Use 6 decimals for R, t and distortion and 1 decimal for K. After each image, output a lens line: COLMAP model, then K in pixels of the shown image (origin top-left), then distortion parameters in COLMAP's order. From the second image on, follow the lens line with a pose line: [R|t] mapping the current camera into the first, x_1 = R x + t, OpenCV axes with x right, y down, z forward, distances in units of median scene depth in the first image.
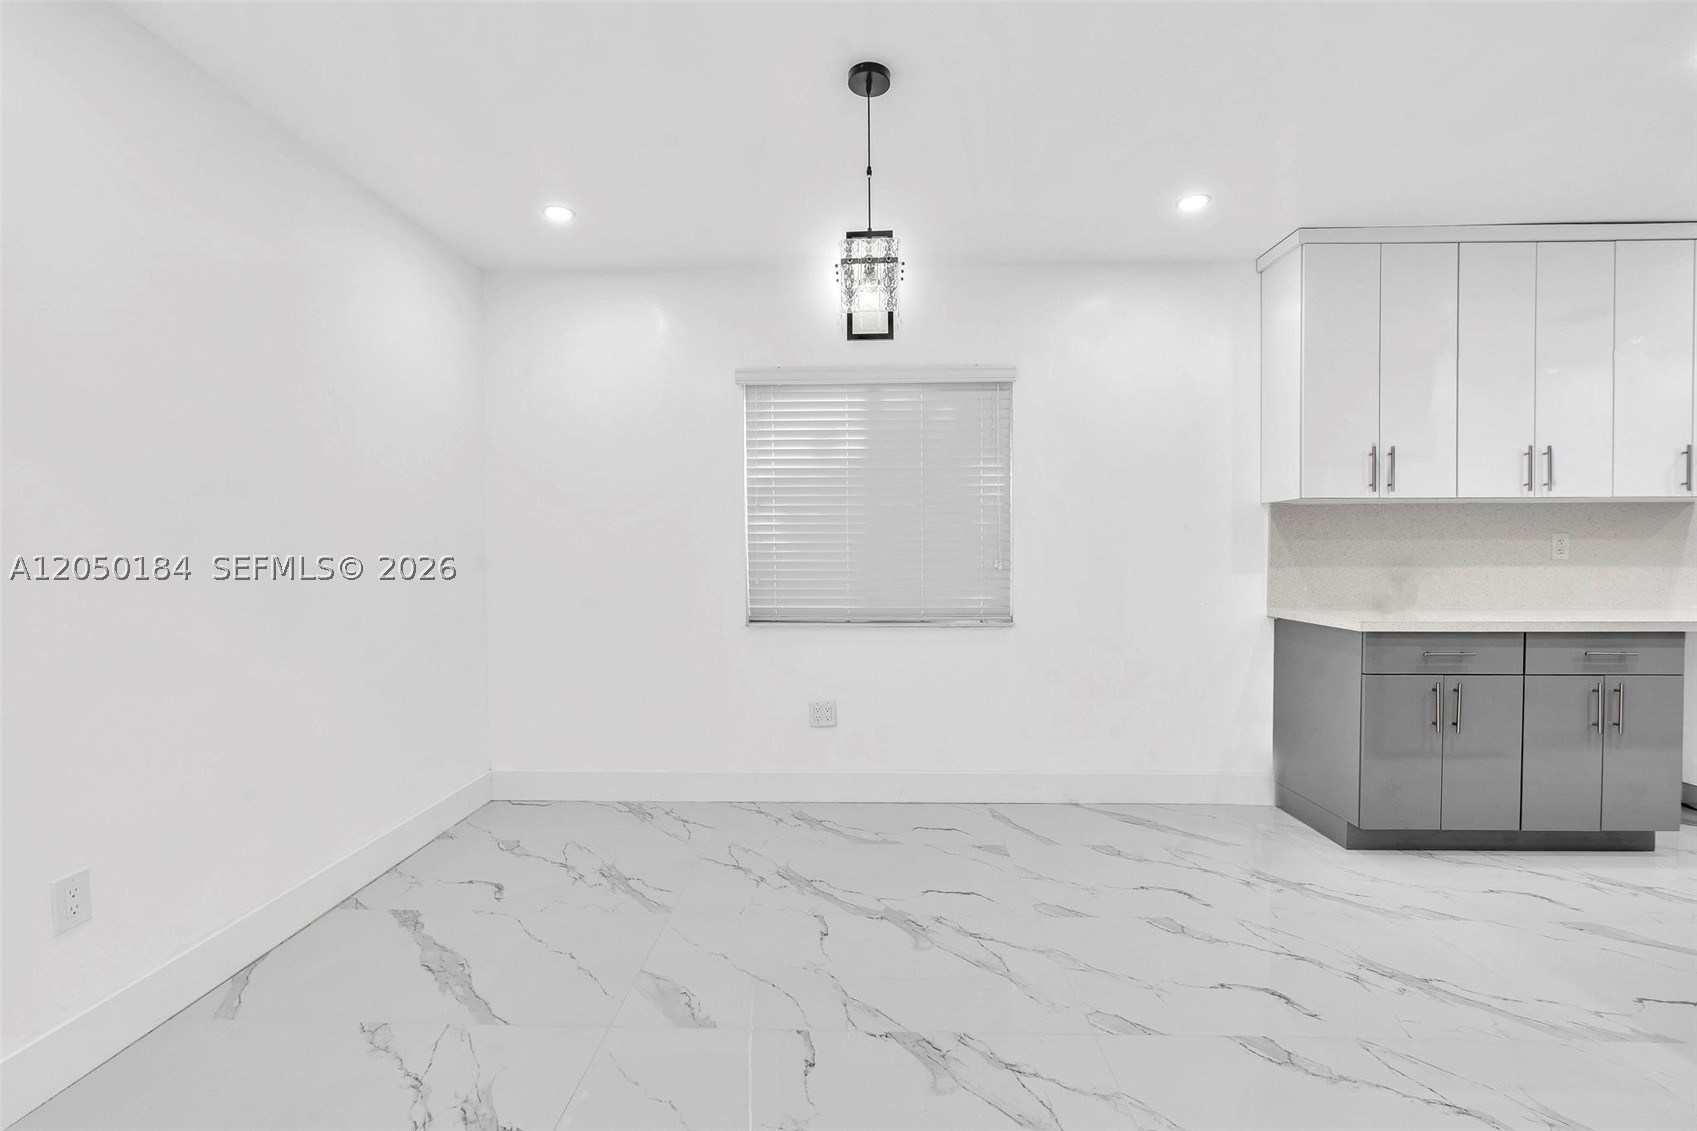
lens RADIAL K [[754.9, 0, 840.8], [0, 754.9, 571.4], [0, 0, 1]] dist [-0.004938, 0.001467]
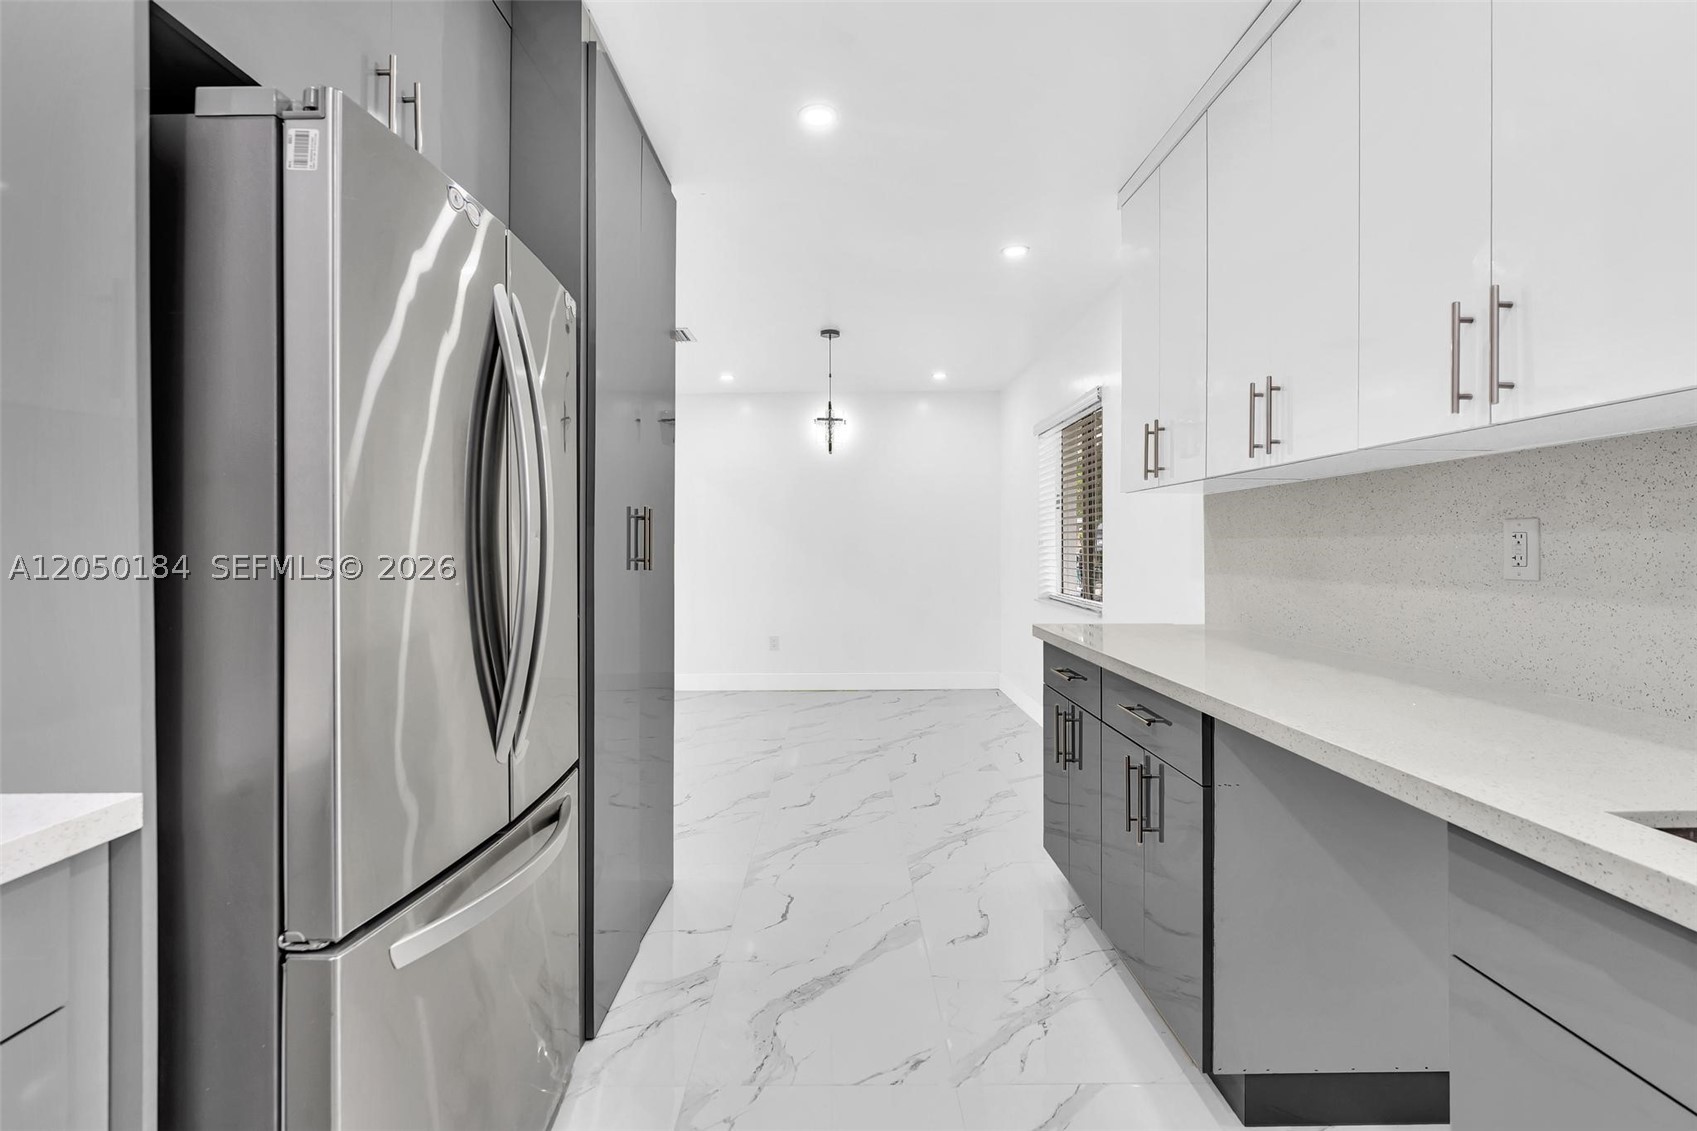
lens RADIAL K [[754.9, 0, 844.9], [0, 754.9, 551.9], [0, 0, 1]] dist [-0.004938, 0.001467]
pose [[0.045318, 0.010644, -0.998916, 1.369778], [-0.023049, 0.999688, 0.009607, -0.026963], [0.998707, 0.022589, 0.045549, 0.589023]]
